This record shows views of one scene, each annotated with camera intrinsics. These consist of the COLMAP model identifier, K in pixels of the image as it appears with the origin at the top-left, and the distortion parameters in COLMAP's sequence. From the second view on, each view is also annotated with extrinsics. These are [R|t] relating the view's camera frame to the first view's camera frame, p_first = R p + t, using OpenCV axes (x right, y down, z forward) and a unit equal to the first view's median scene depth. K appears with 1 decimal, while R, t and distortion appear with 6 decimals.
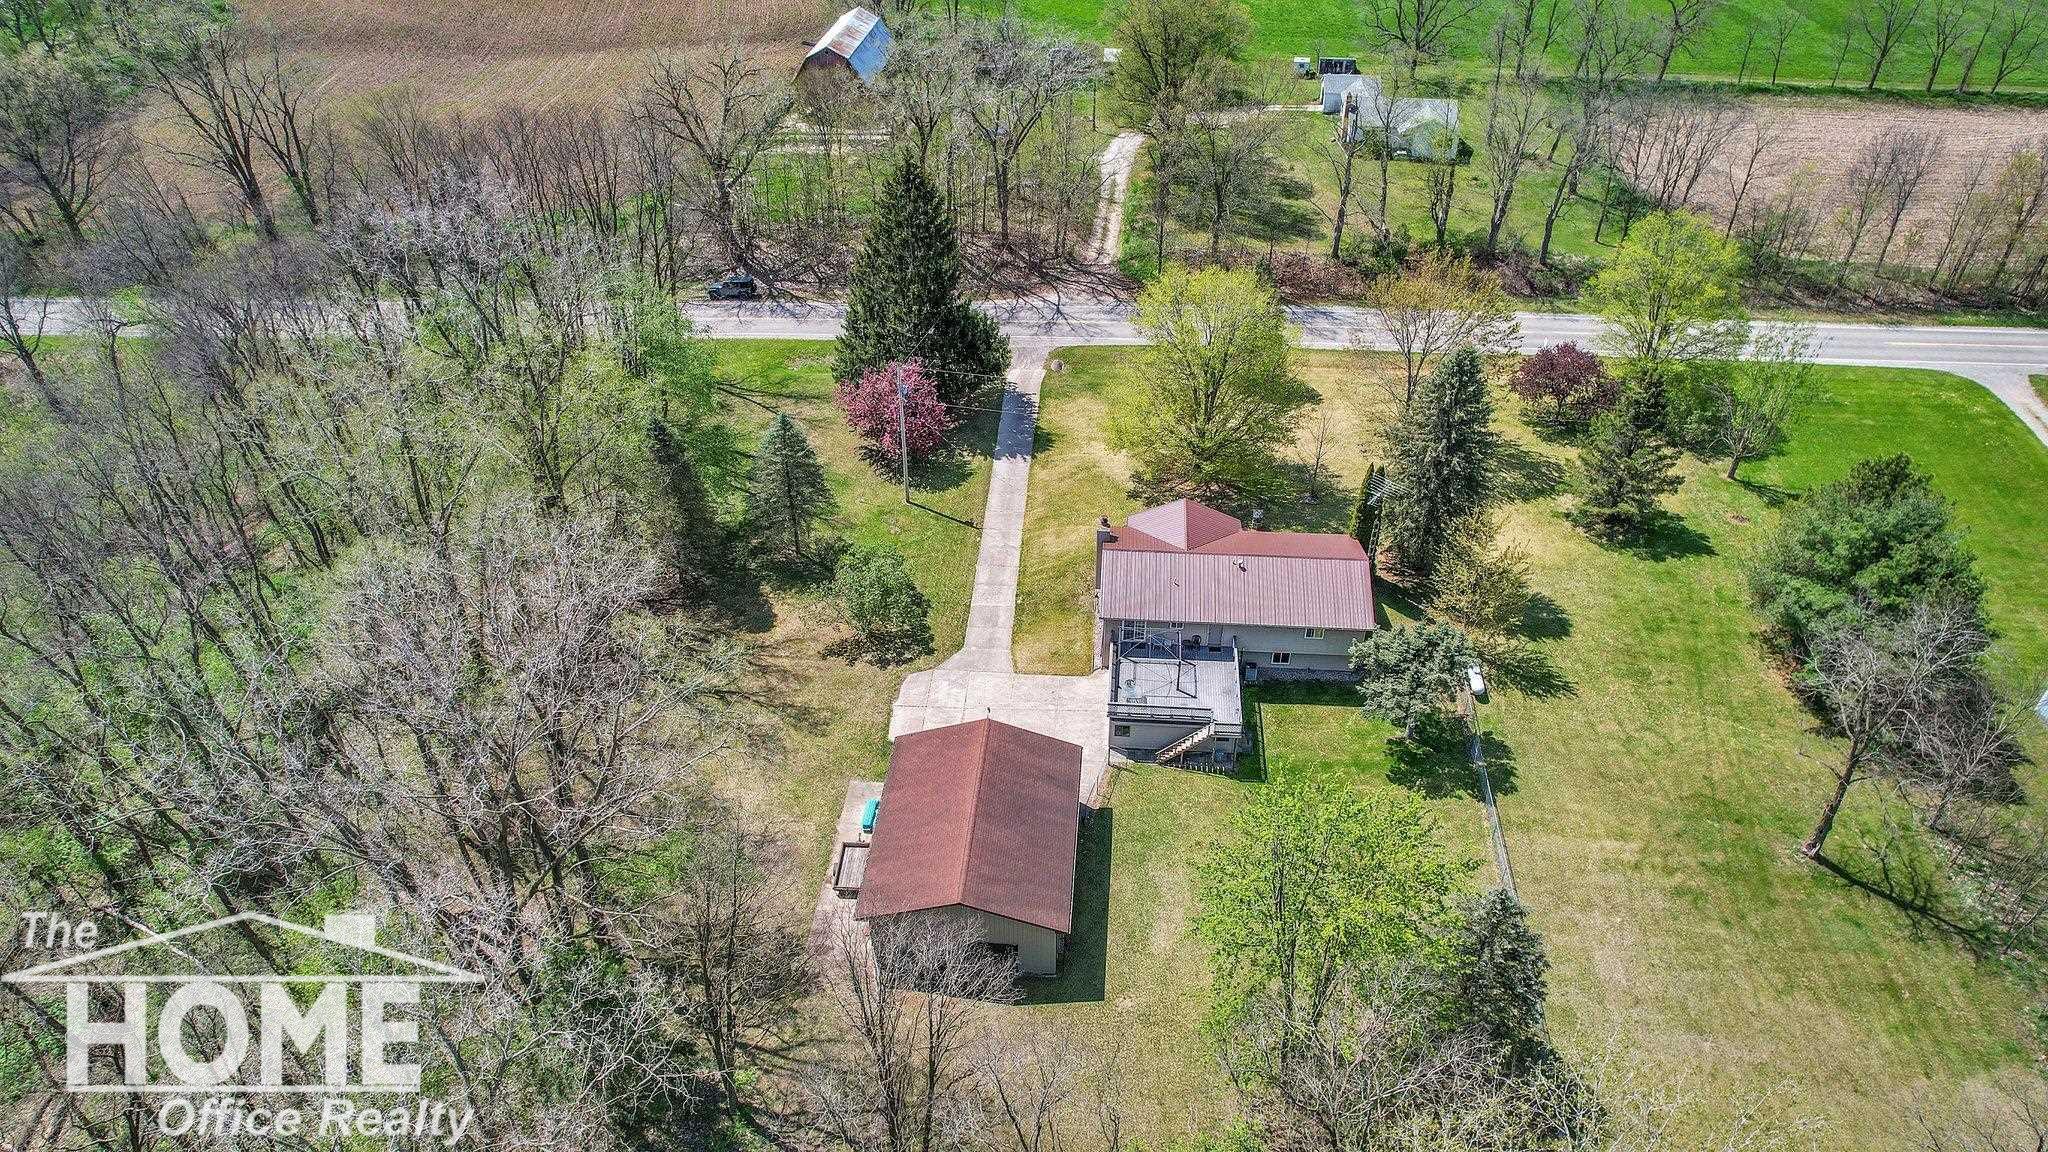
lens RADIAL K [[1337.9, 0, 1024.0], [0, 1337.9, 576.0], [0, 0, 1]] dist [-0.062138, 0.000804]
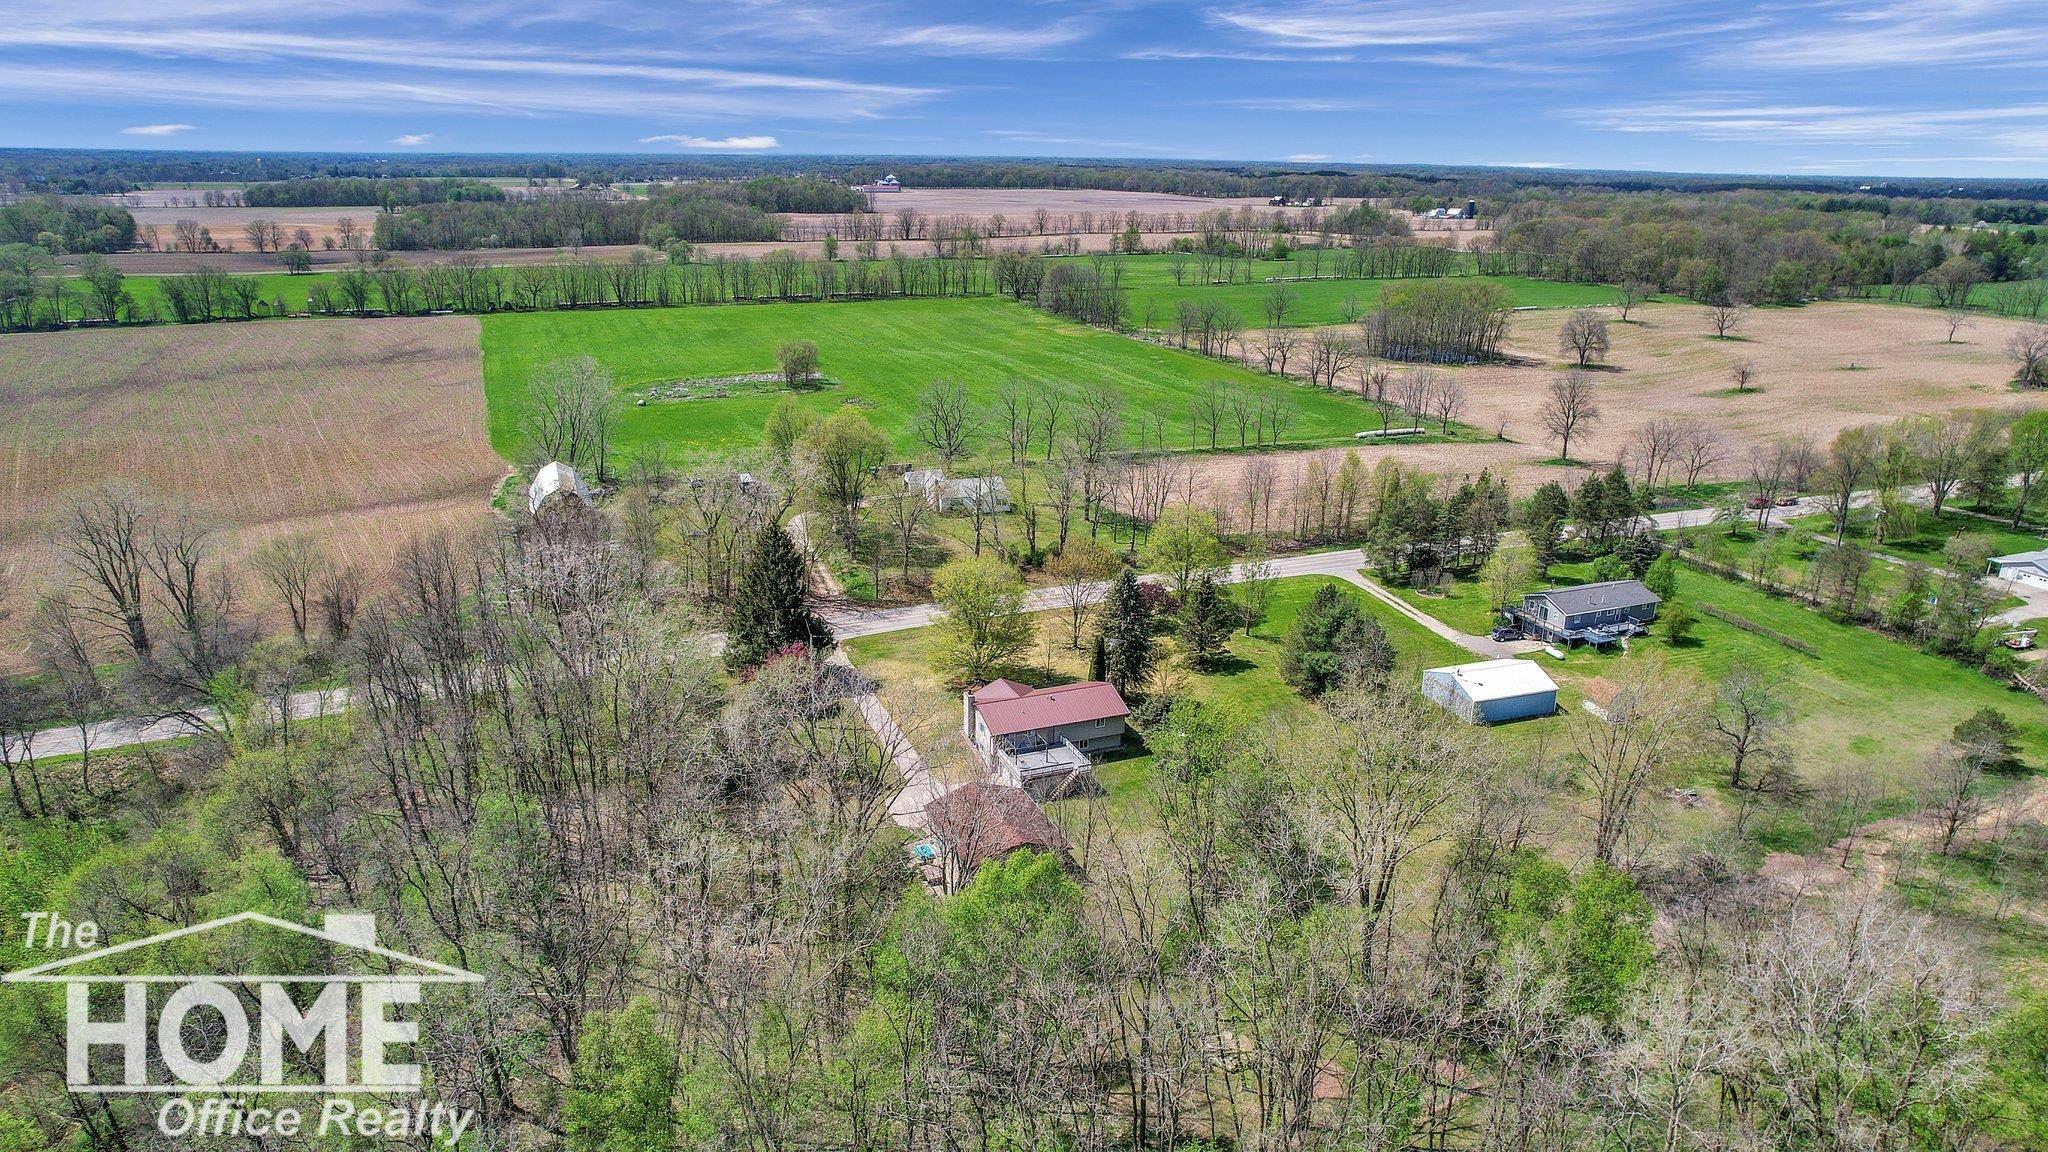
lens RADIAL K [[1333.9, 0, 1024.0], [0, 1333.9, 576.0], [0, 0, 1]] dist [-0.082391, 0.076783]
pose [[0.889718, -0.115146, 0.441750, -0.640870], [0.247995, 0.934343, -0.255935, 0.283885], [-0.383276, 0.337261, 0.859857, -0.593057]]
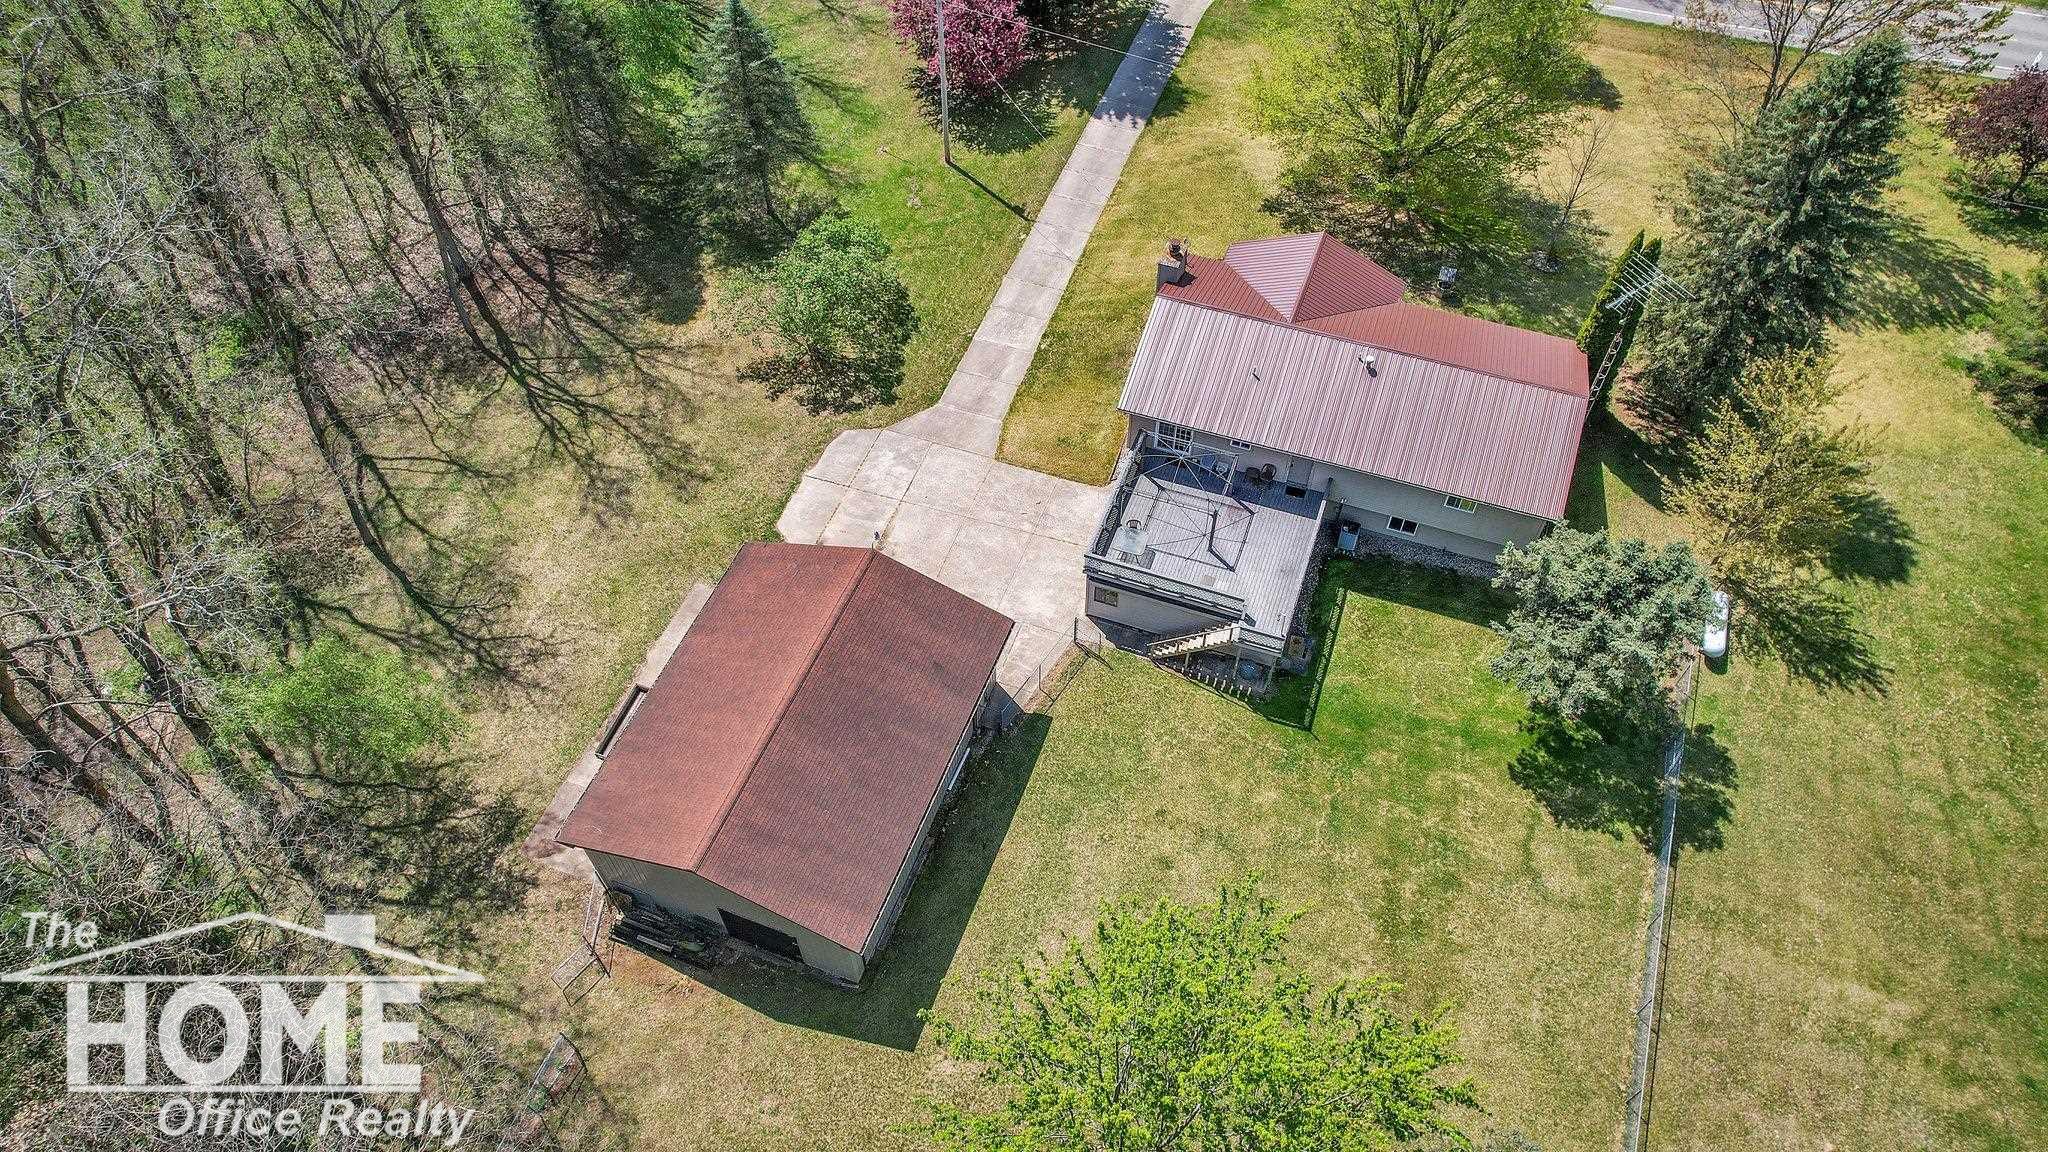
lens RADIAL K [[1333.9, 0, 1024.0], [0, 1333.9, 576.0], [0, 0, 1]] dist [-0.082391, 0.076783]
pose [[0.963144, 0.213788, -0.163243, 0.126970], [-0.162792, 0.946405, 0.278957, -0.058979], [0.214132, -0.242101, 0.946327, 0.366617]]
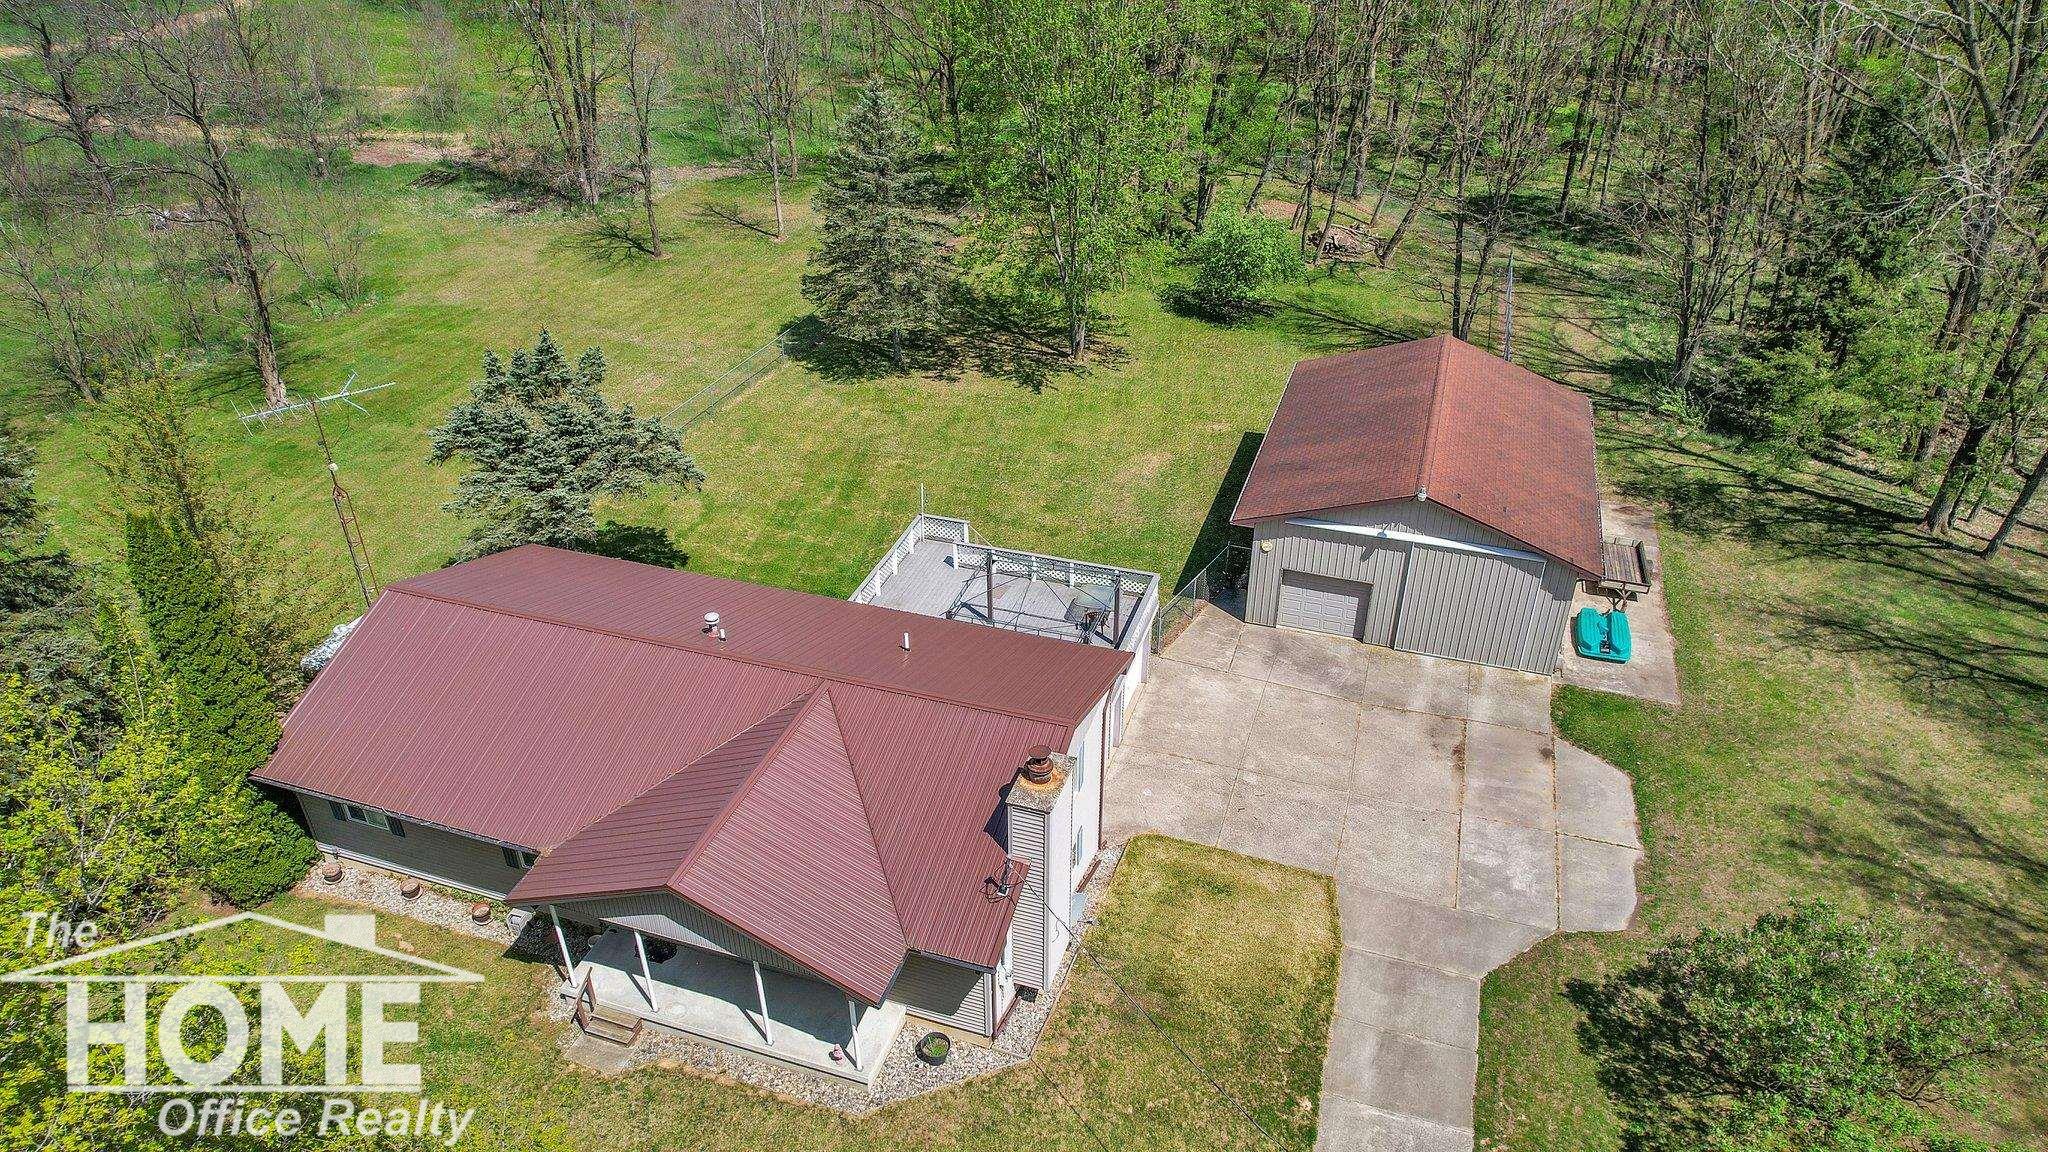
lens RADIAL K [[1333.9, 0, 1024.0], [0, 1333.9, 576.0], [0, 0, 1]] dist [-0.082391, 0.076783]
pose [[-0.970959, -0.122081, 0.205752, 0.011436], [0.144336, 0.386959, 0.910730, -0.314298], [-0.190800, 0.913980, -0.358101, 1.075696]]
